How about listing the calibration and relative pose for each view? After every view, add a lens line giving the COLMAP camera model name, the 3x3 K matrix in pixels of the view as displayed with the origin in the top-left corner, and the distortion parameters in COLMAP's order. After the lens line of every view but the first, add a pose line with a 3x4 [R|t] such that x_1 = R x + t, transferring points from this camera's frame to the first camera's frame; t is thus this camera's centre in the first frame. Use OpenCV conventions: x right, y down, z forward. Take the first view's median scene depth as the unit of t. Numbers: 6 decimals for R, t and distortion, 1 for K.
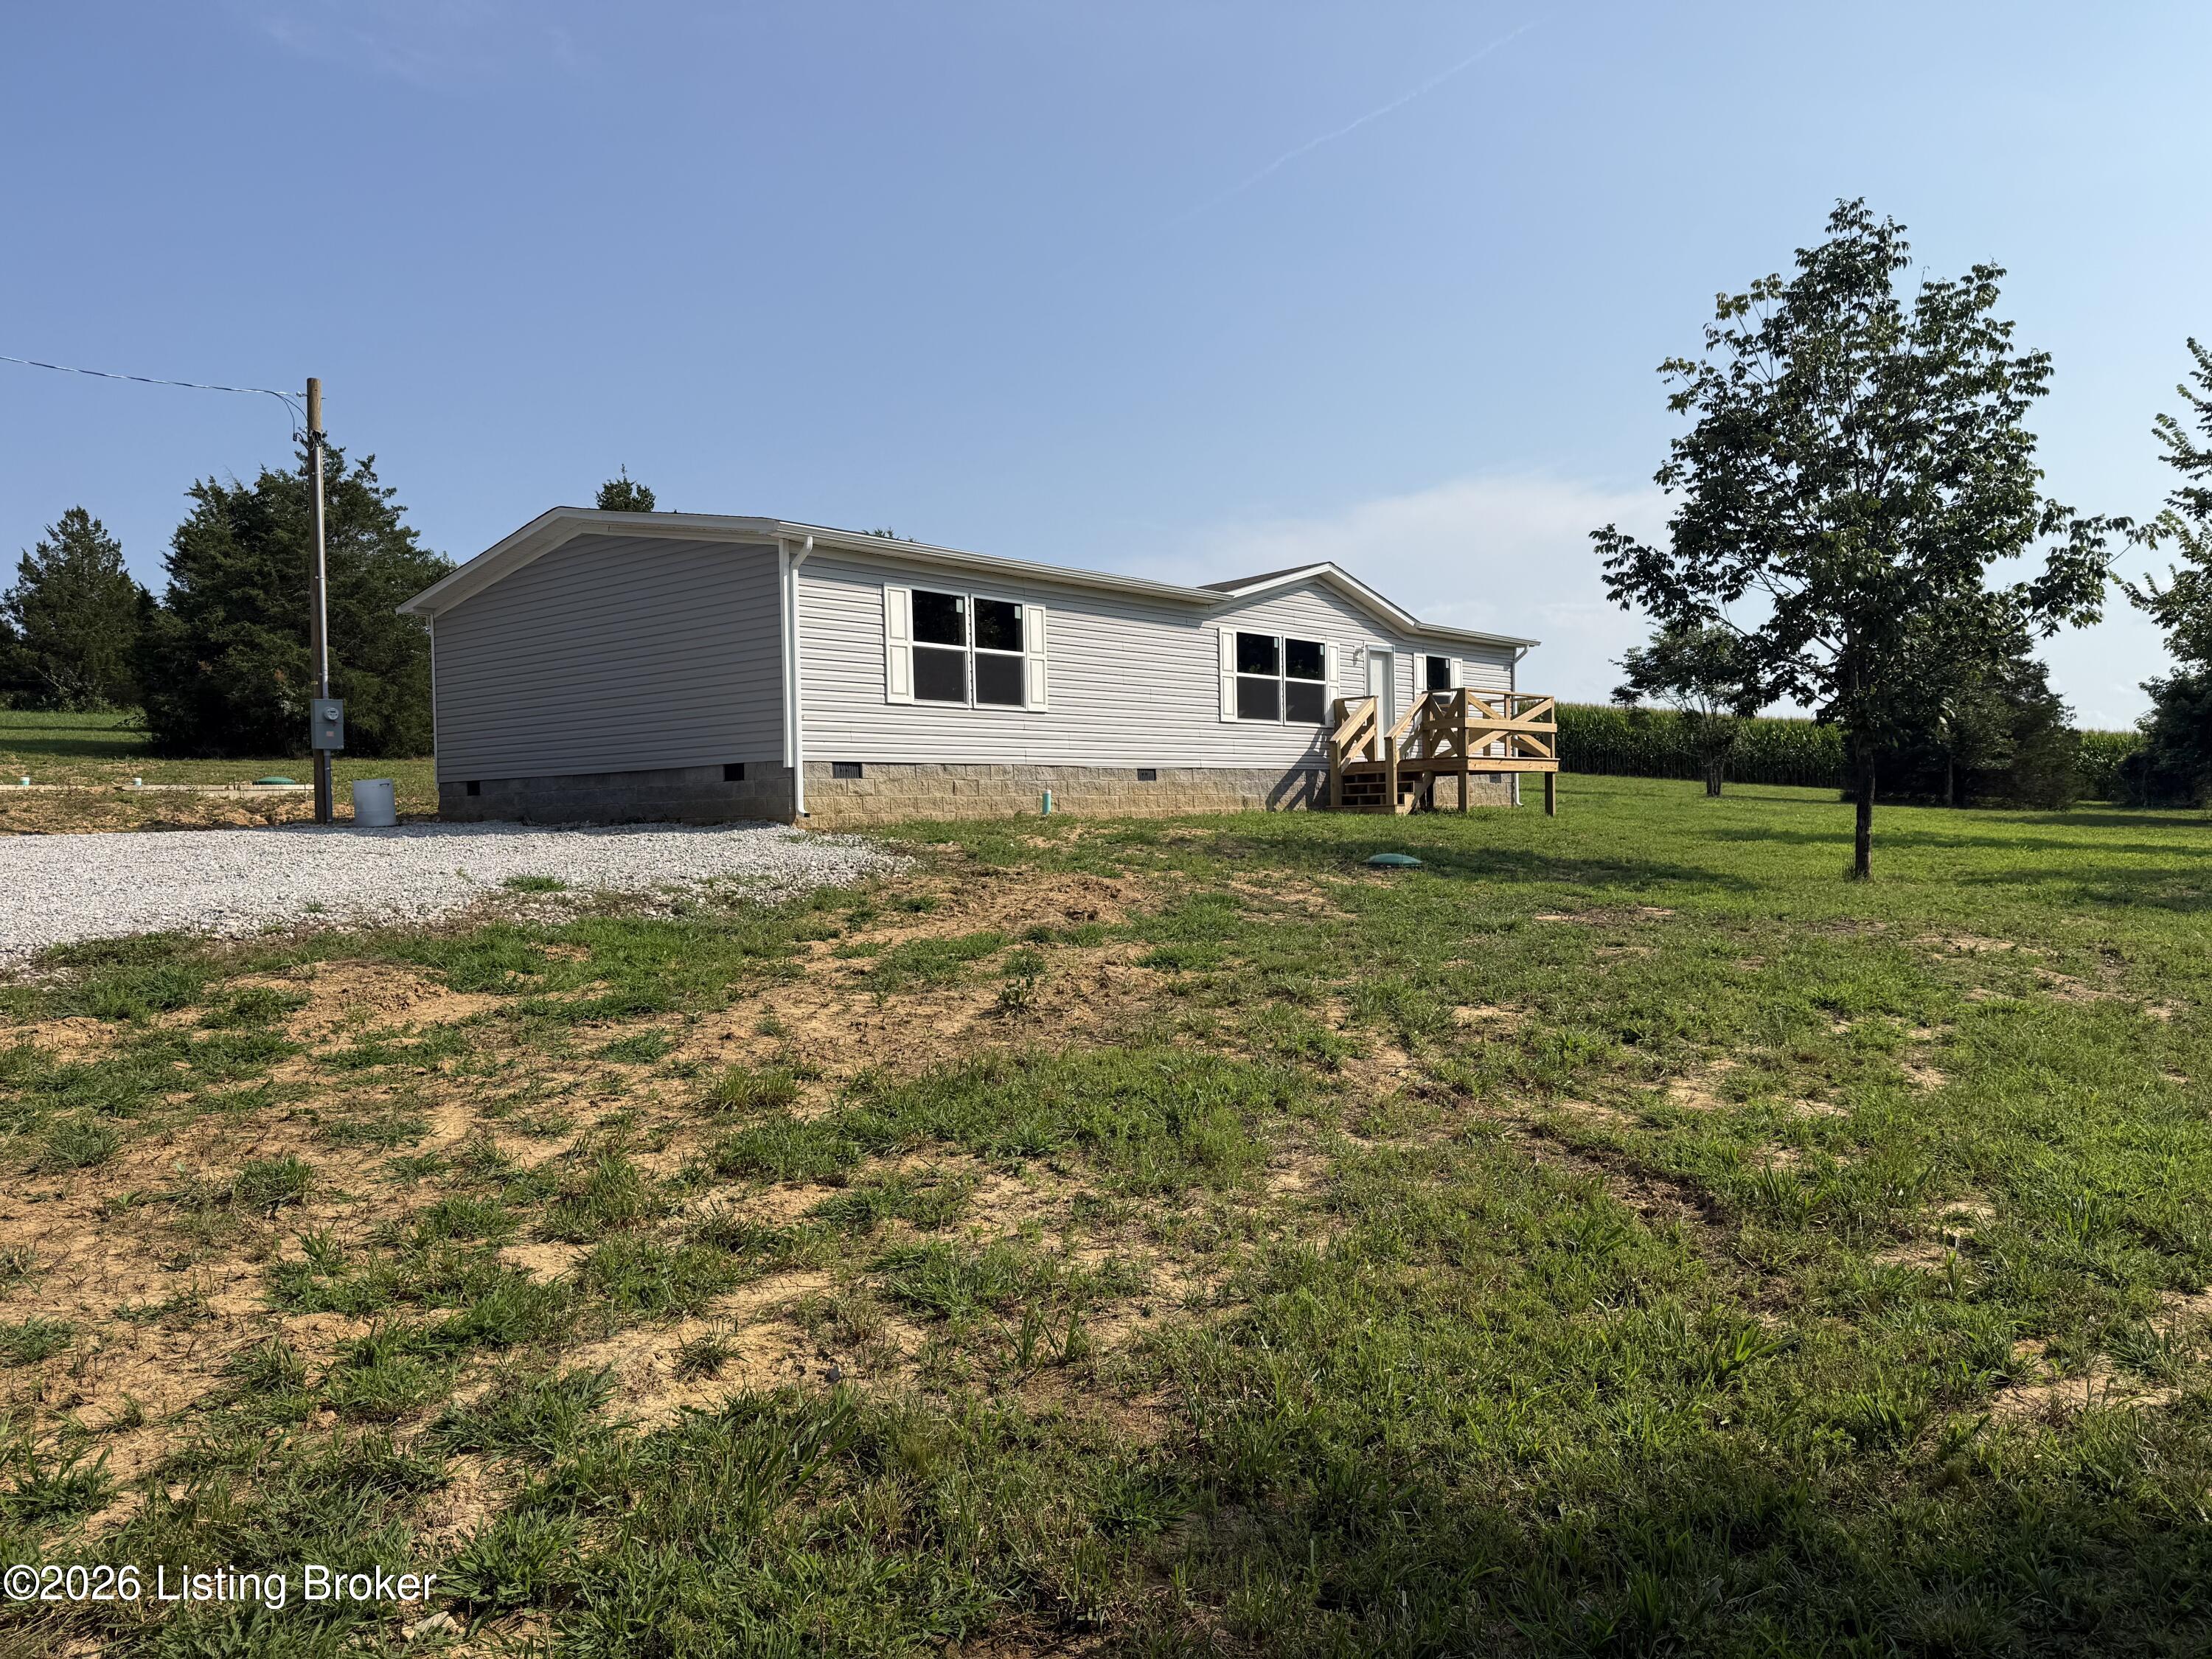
lens RADIAL K [[1631.9, 0, 1104.7], [0, 1631.9, 943.7], [0, 0, 1]] dist [0.018960, -0.002111]
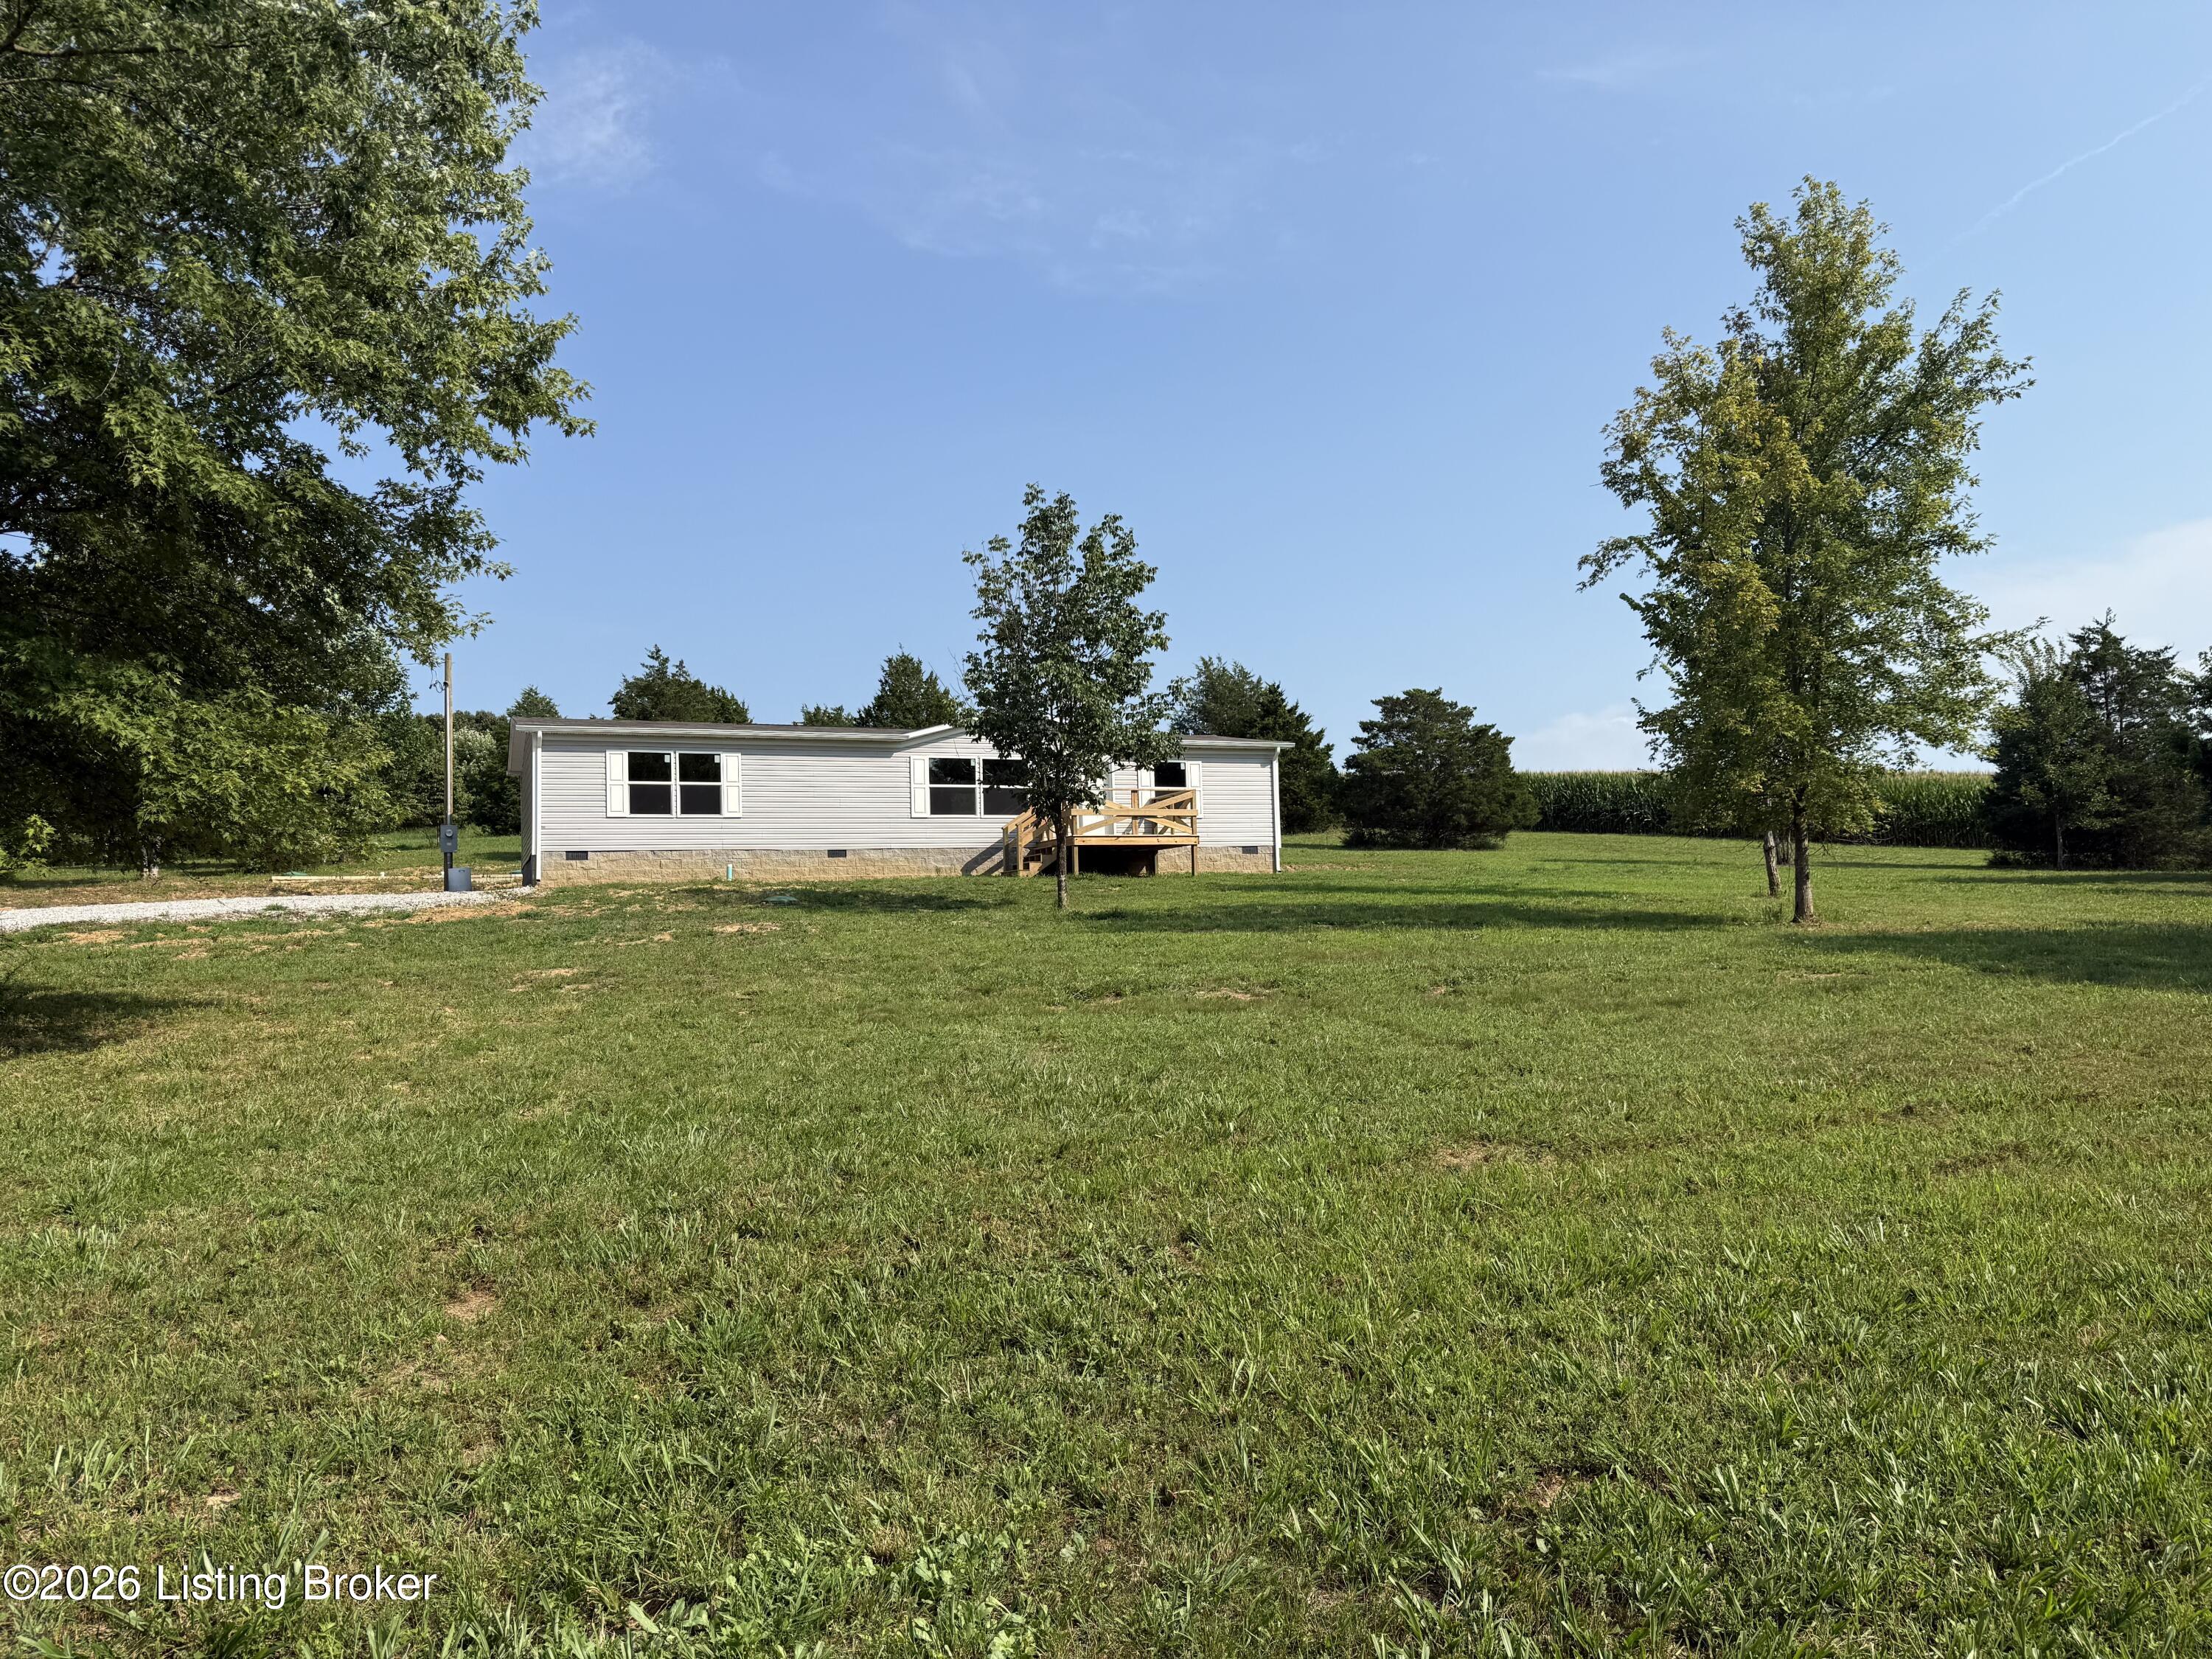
lens RADIAL K [[1543.7, 0, 1088.1], [0, 1543.7, 872.1], [0, 0, 1]] dist [0.027621, -0.031401]
pose [[0.891778, -0.018643, -0.452089, 0.909932], [-0.024305, 0.995734, -0.089007, 0.039569], [0.451820, 0.090362, 0.887521, -0.199995]]
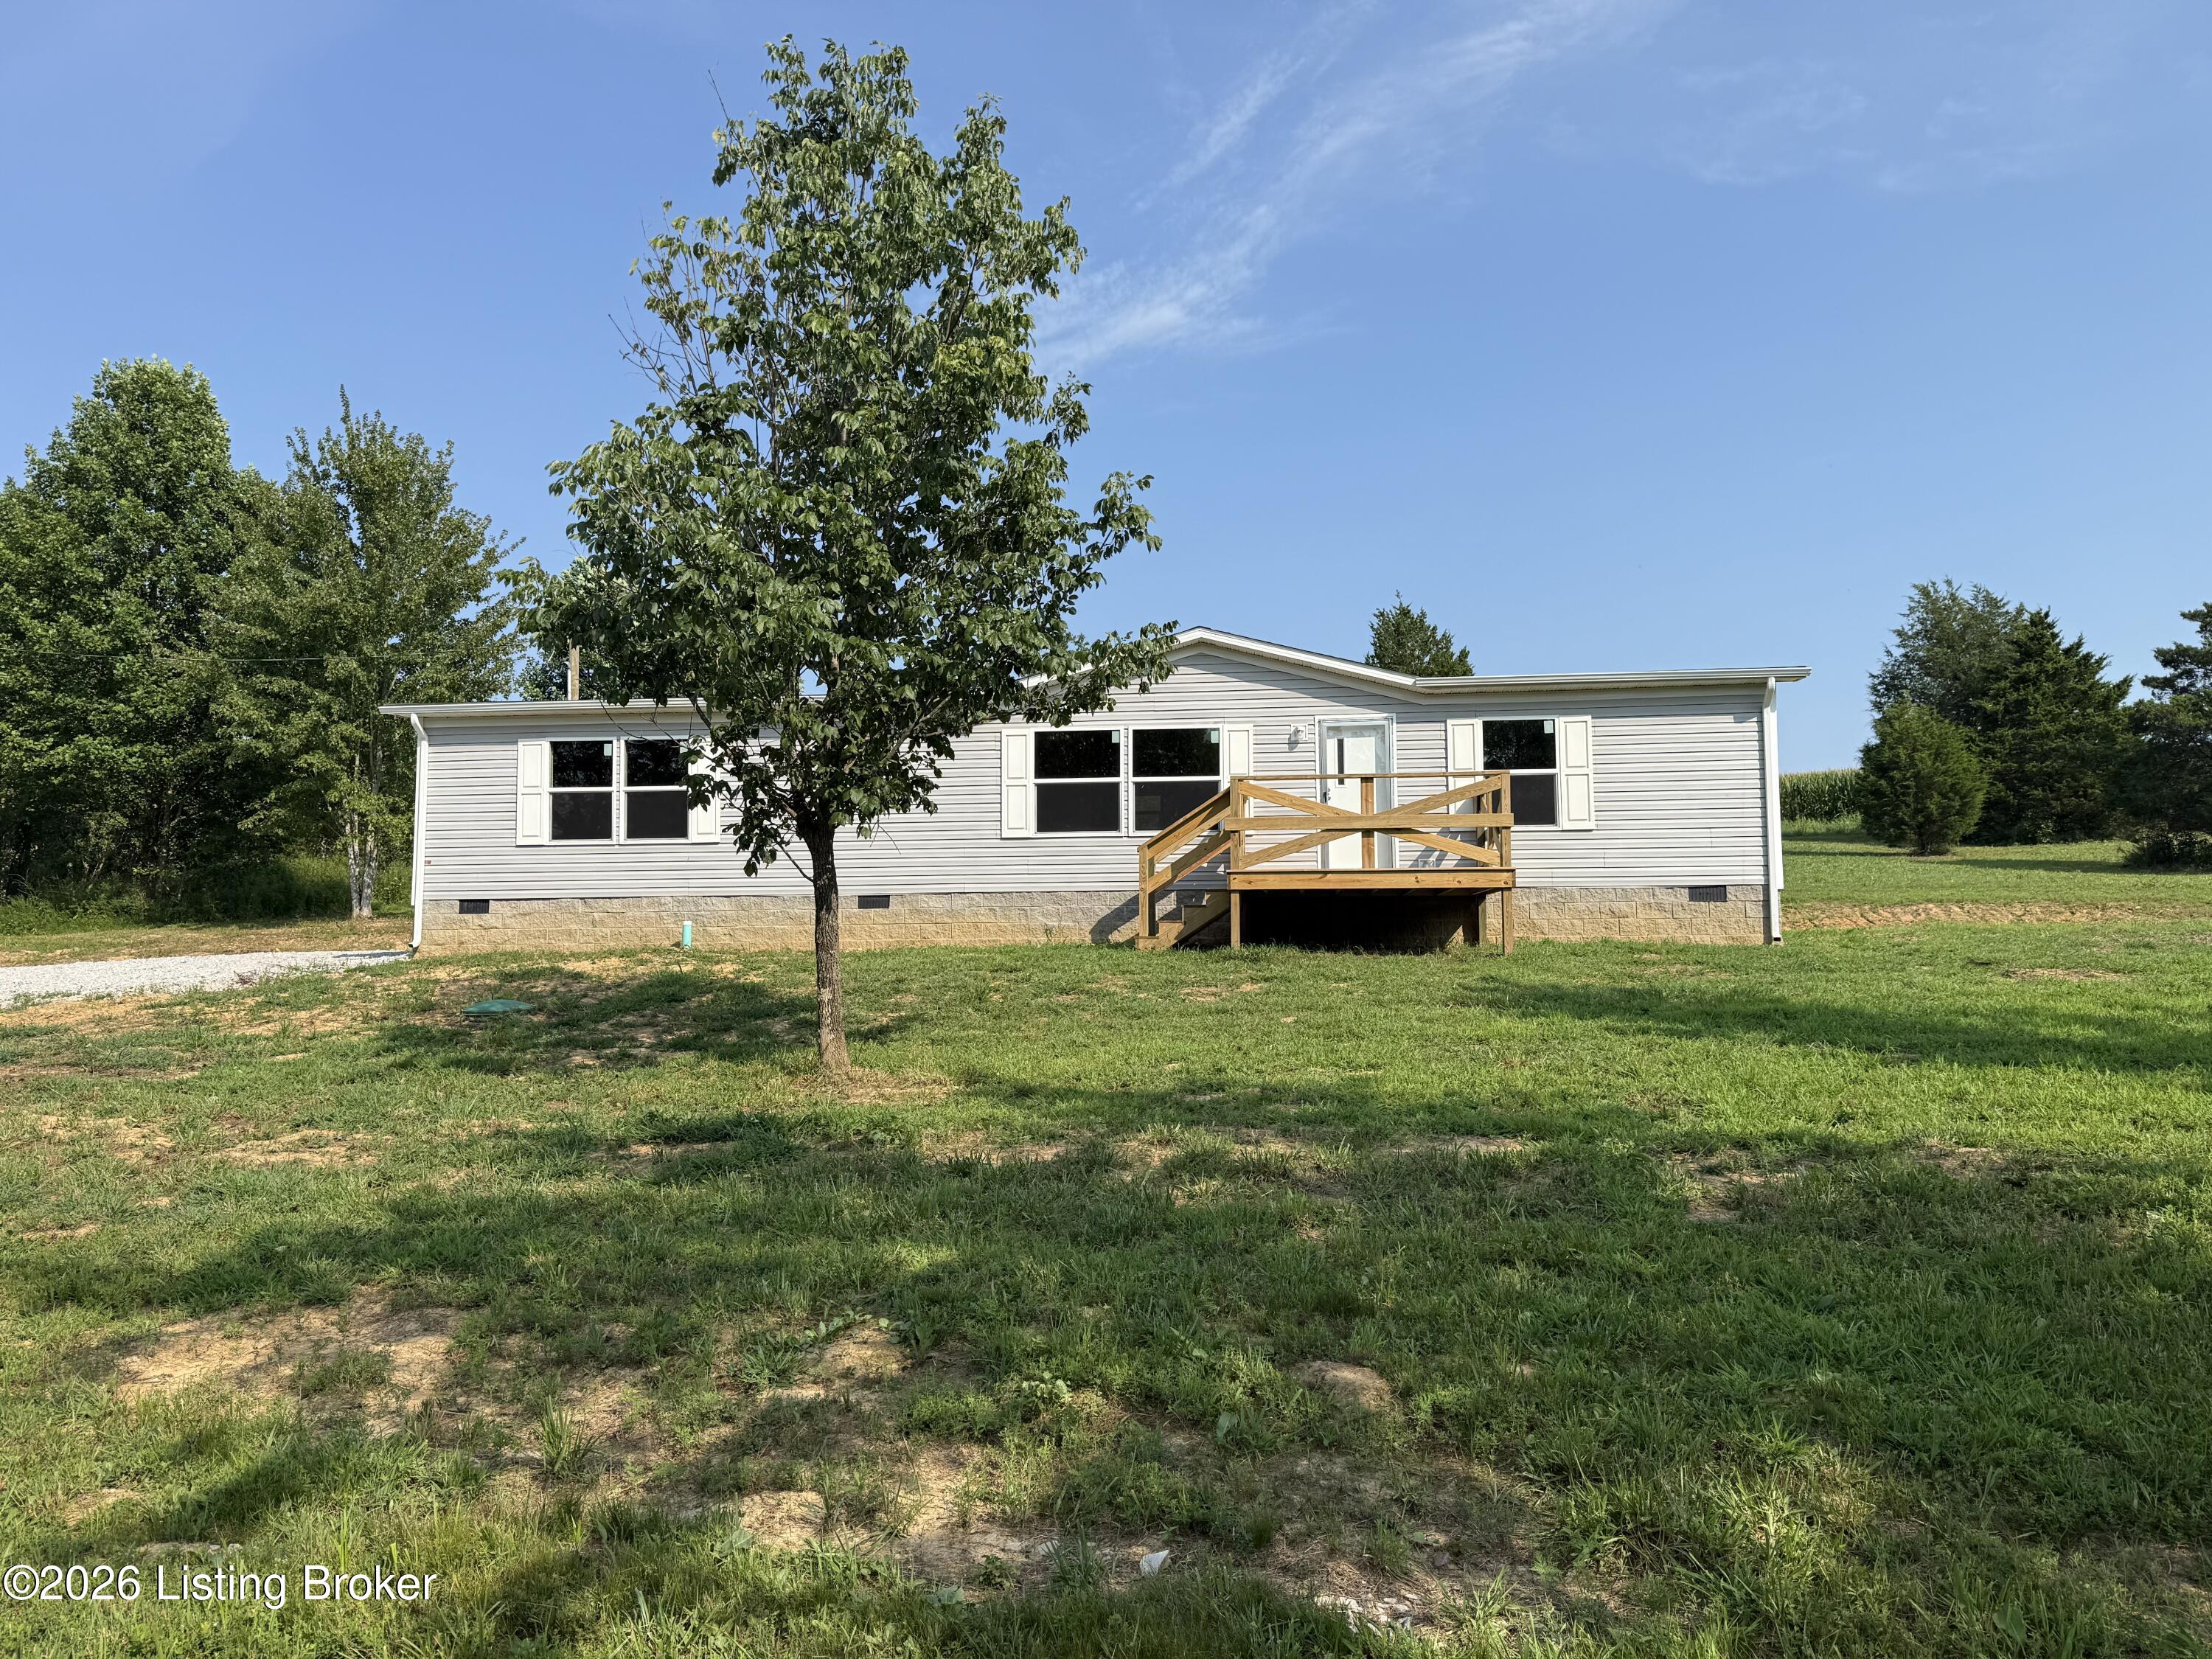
lens RADIAL K [[1555.2, 0, 1106.0], [0, 1555.2, 829.5], [0, 0, 1]] dist [0.044517, -0.038806]
pose [[0.558404, -0.046309, -0.828276, 0.822132], [-0.066365, 0.992747, -0.100247, -0.065632], [0.826910, 0.110947, 0.551280, 0.627012]]
